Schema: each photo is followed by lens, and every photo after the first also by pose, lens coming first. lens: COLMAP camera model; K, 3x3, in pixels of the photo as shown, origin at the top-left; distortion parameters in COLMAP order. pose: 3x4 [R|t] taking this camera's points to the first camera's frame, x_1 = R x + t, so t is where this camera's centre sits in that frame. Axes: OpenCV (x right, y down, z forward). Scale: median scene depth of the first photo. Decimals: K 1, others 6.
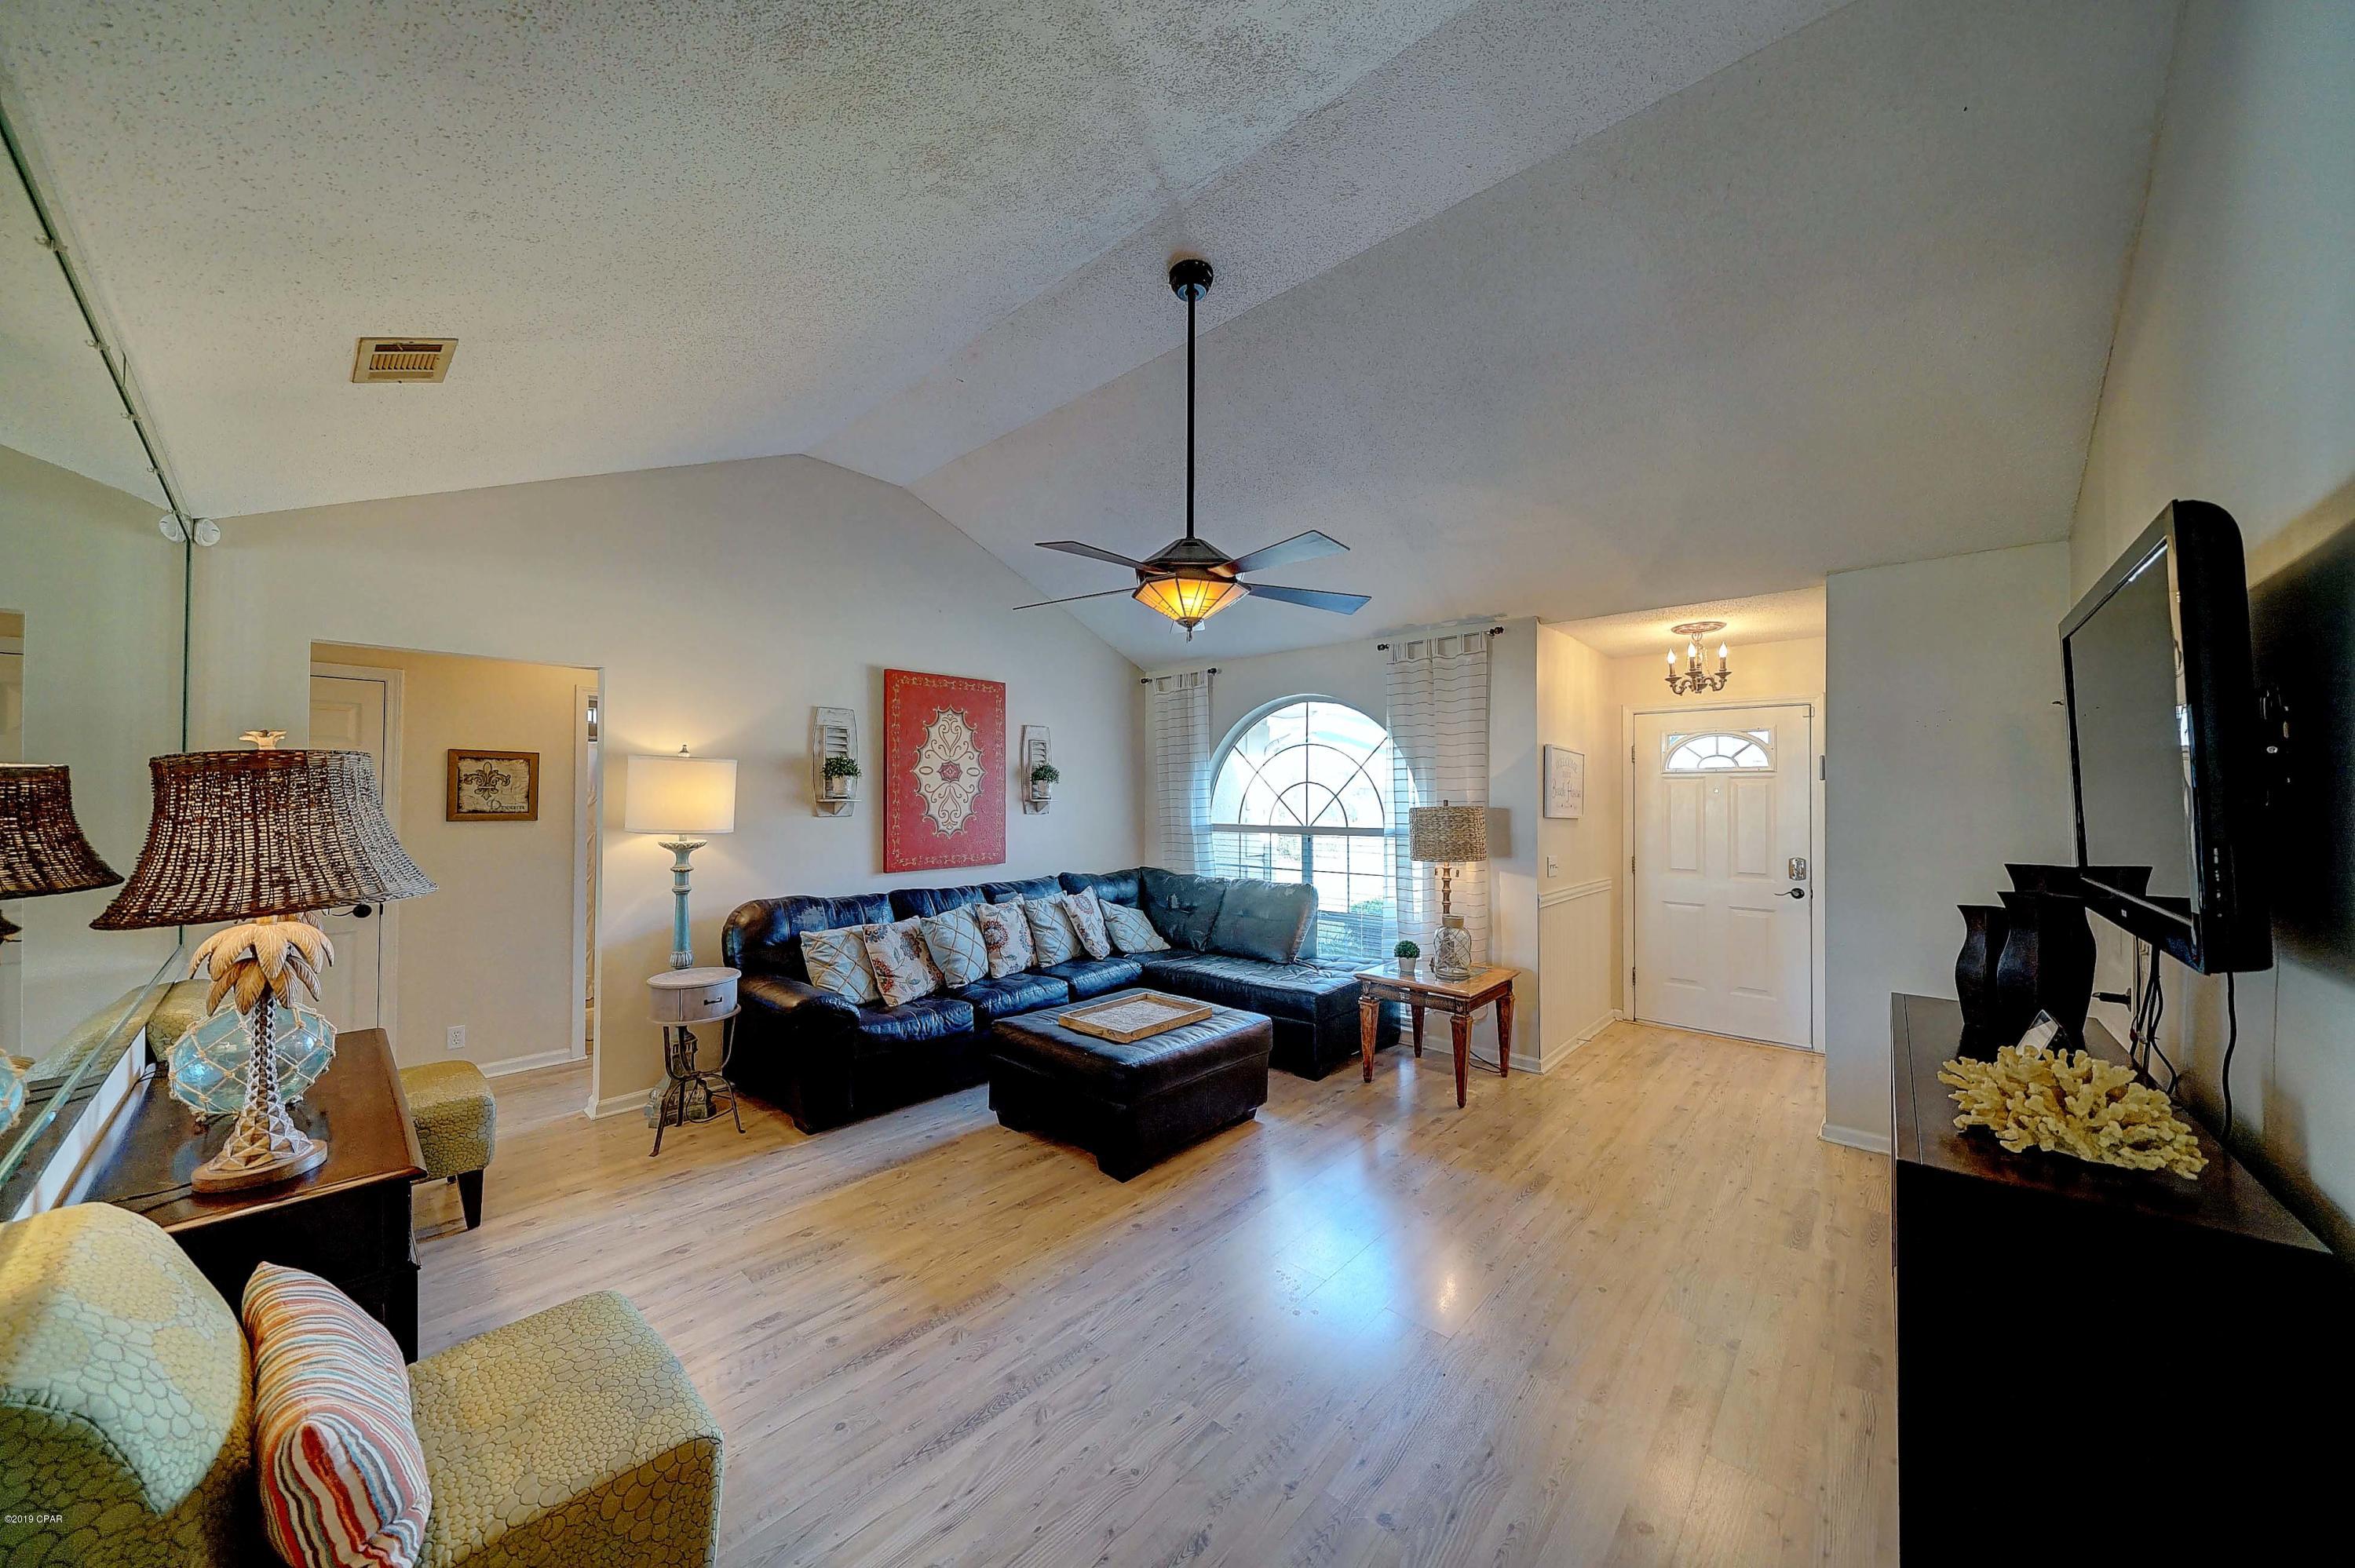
lens RADIAL K [[794.6, 0, 1162.2], [0, 794.6, 785.9], [0, 0, 1]] dist [0.006267, -0.000268]
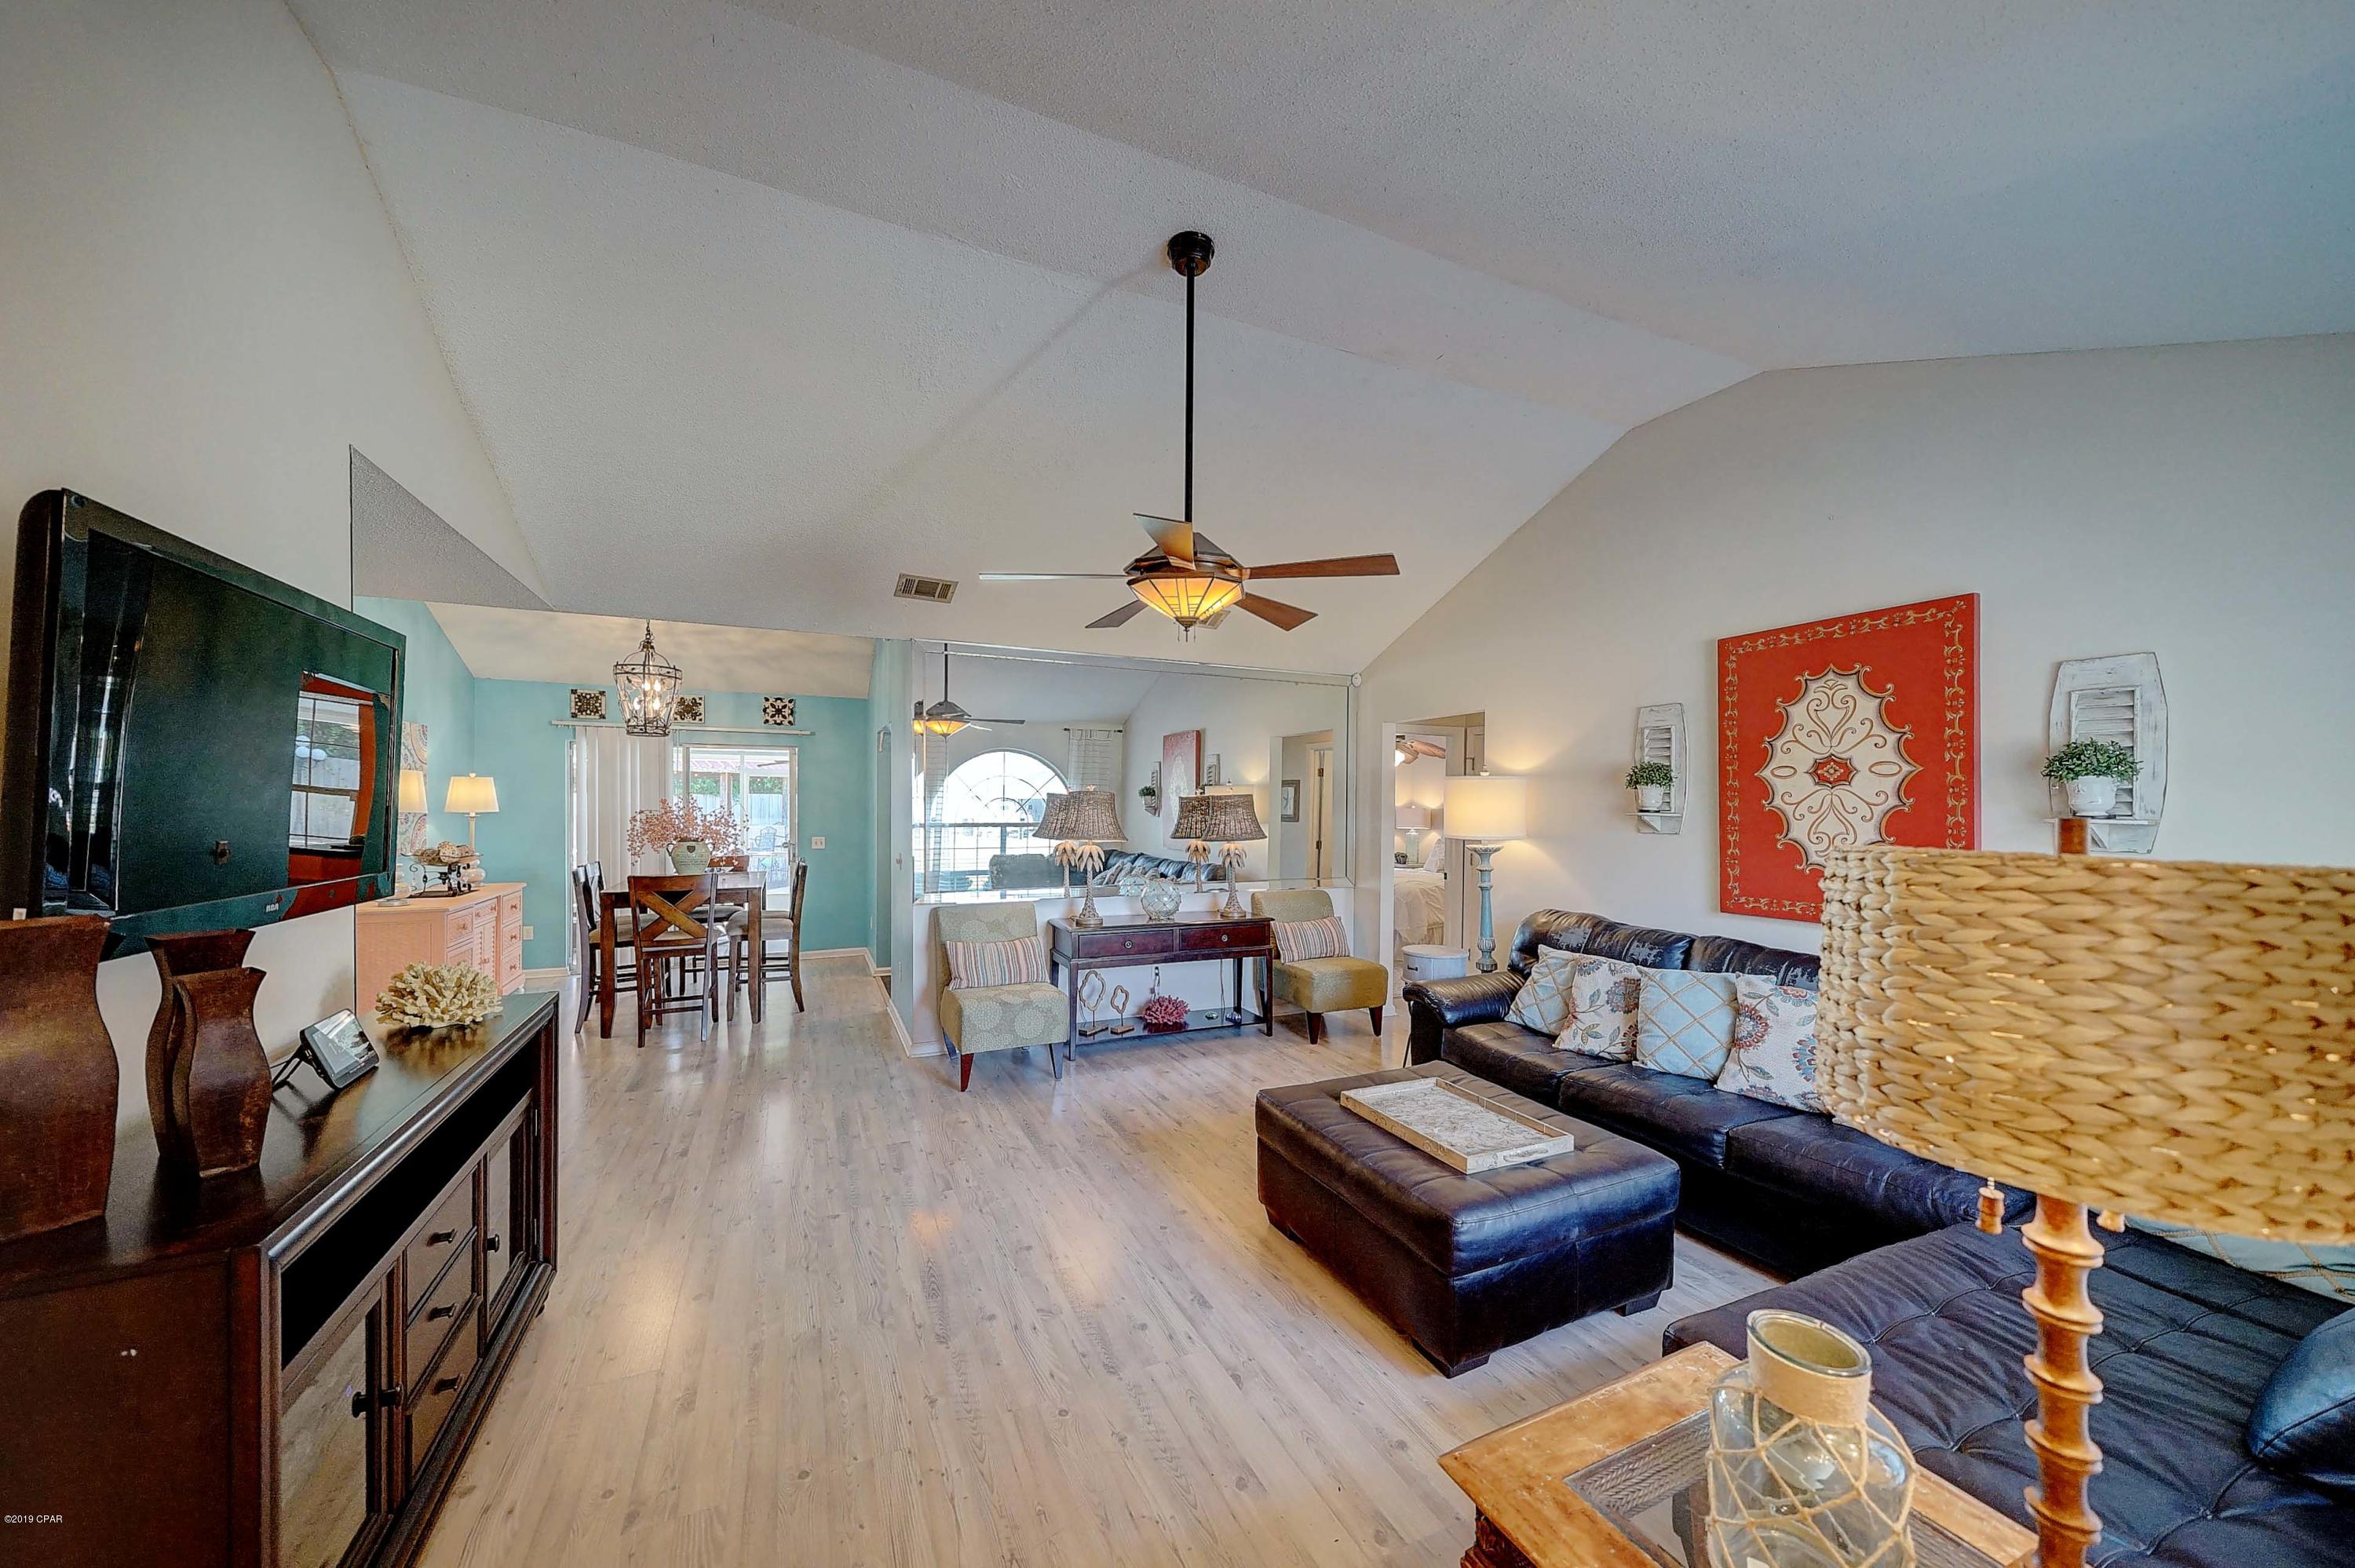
lens RADIAL K [[794.6, 0, 1157.0], [0, 794.6, 803.6], [0, 0, 1]] dist [0.006267, -0.000268]
pose [[-0.390994, -0.007795, -0.920360, 0.533576], [0.001310, 0.999958, -0.009026, 0.013039], [0.920392, -0.004735, -0.390967, 0.777465]]
